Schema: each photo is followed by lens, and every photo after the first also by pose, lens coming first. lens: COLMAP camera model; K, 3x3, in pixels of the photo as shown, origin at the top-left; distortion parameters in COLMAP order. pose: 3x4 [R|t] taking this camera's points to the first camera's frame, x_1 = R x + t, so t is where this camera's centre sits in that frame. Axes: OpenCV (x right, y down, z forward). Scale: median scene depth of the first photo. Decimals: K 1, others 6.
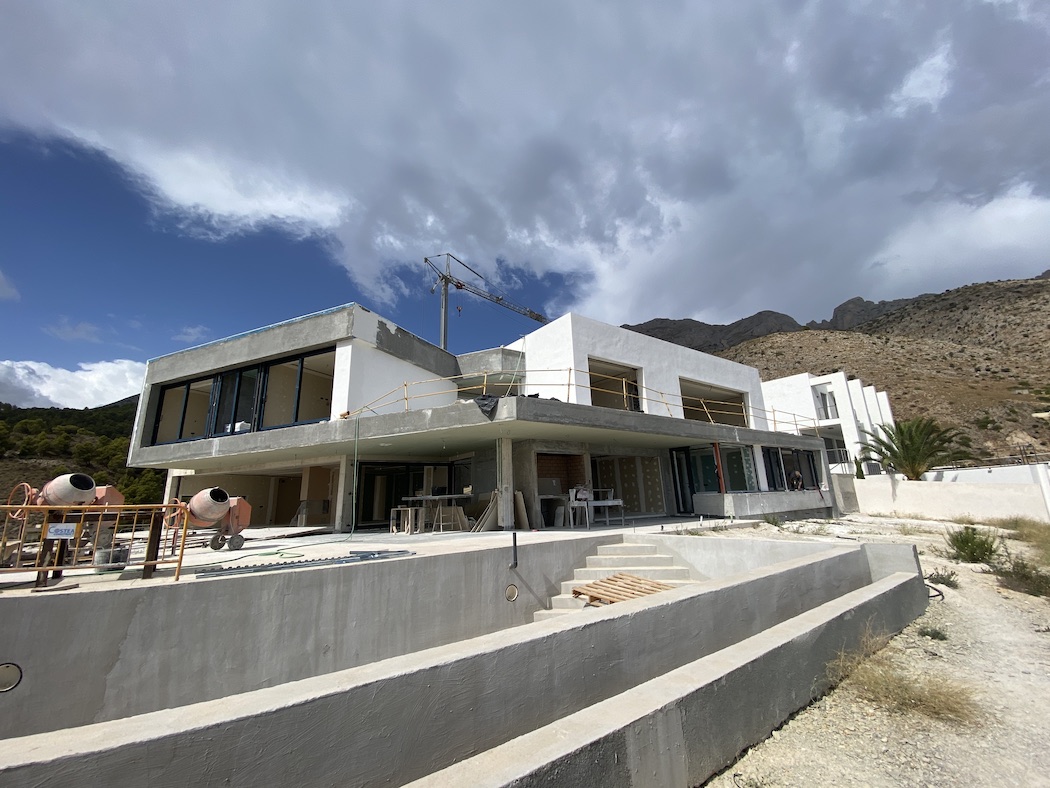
lens RADIAL K [[432.0, 0, 524.4], [0, 432.0, 393.6], [0, 0, 1]] dist [0.008874, -0.014903]
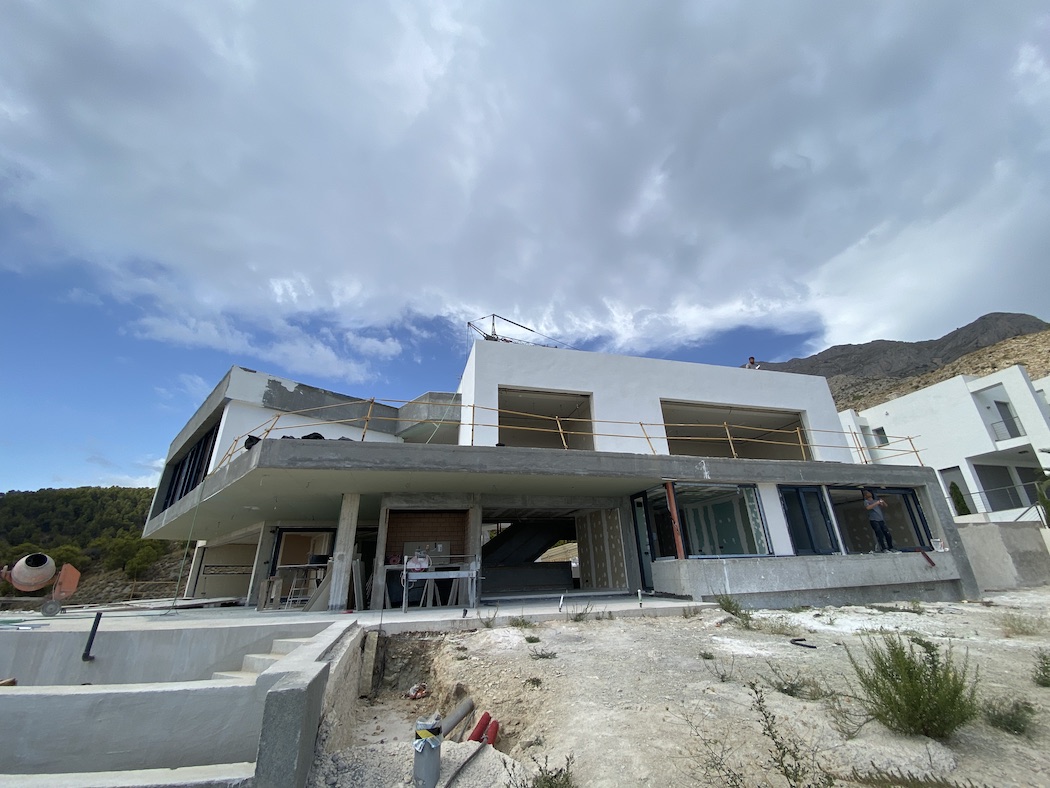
lens RADIAL K [[432.0, 0, 530.0], [0, 432.0, 388.9], [0, 0, 1]] dist [0.008874, -0.014903]
pose [[0.933565, -0.139009, -0.330353, 0.426634], [0.086169, 0.981739, -0.169596, 0.056196], [0.347896, 0.129862, 0.928496, 0.226773]]
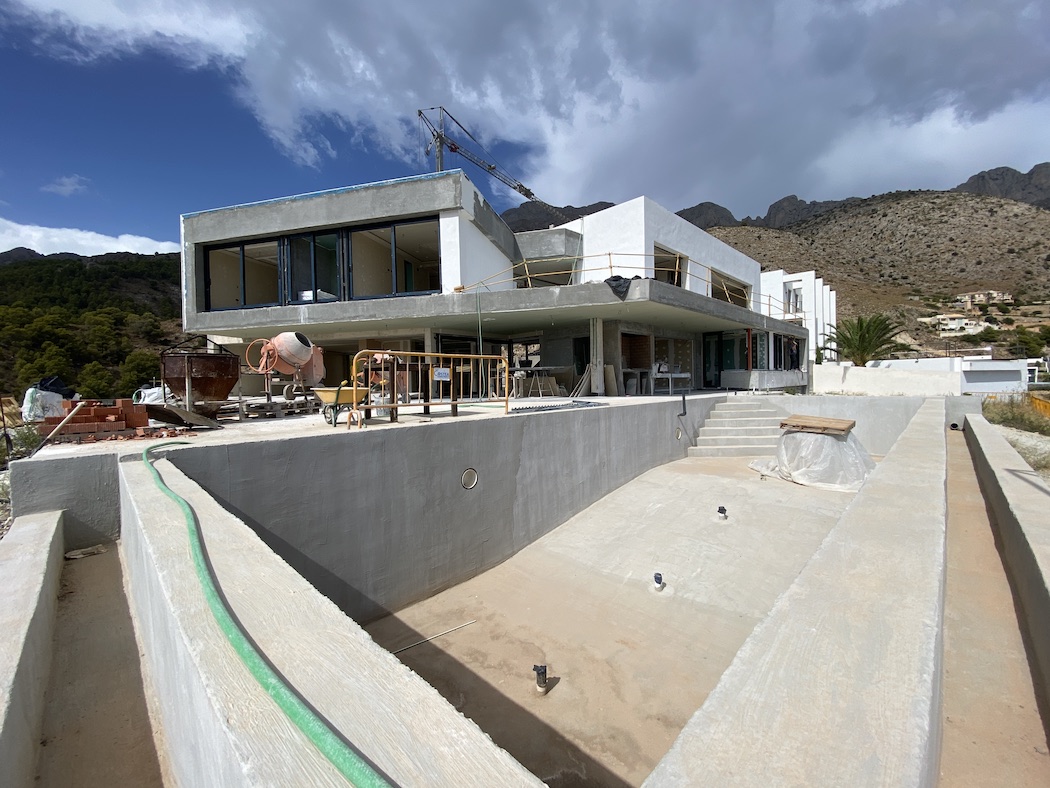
lens RADIAL K [[432.0, 0, 518.5], [0, 432.0, 386.2], [0, 0, 1]] dist [0.008874, -0.014903]
pose [[0.989460, 0.014739, 0.144057, -0.290733], [-0.049262, 0.969734, 0.239141, 0.017441], [-0.136173, -0.243717, 0.960239, -0.055363]]
